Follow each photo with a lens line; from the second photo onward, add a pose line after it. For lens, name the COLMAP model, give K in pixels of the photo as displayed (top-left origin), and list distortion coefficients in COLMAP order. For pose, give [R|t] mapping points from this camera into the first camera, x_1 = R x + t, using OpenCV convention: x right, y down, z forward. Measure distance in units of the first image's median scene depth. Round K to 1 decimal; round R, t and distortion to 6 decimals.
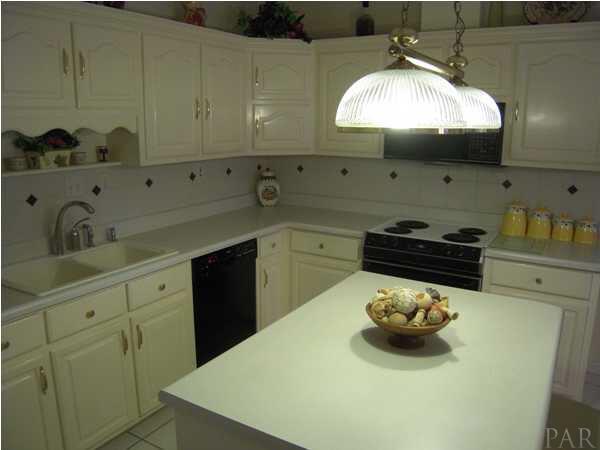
lens RADIAL K [[491.0, 0, 300.0], [0, 491.0, 225.0], [0, 0, 1]] dist [-0.035501, -0.001919]
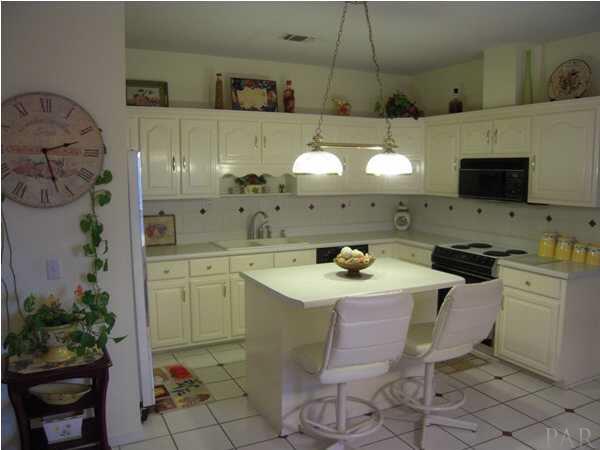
lens RADIAL K [[429.0, 0, 300.0], [0, 429.0, 225.0], [0, 0, 1]] dist [-0.001122, 0.001798]
pose [[0.872590, 0.062050, -0.484496, 0.450166], [-0.103588, 0.992844, -0.059410, 0.080087], [0.477343, 0.102028, 0.872774, -0.359373]]
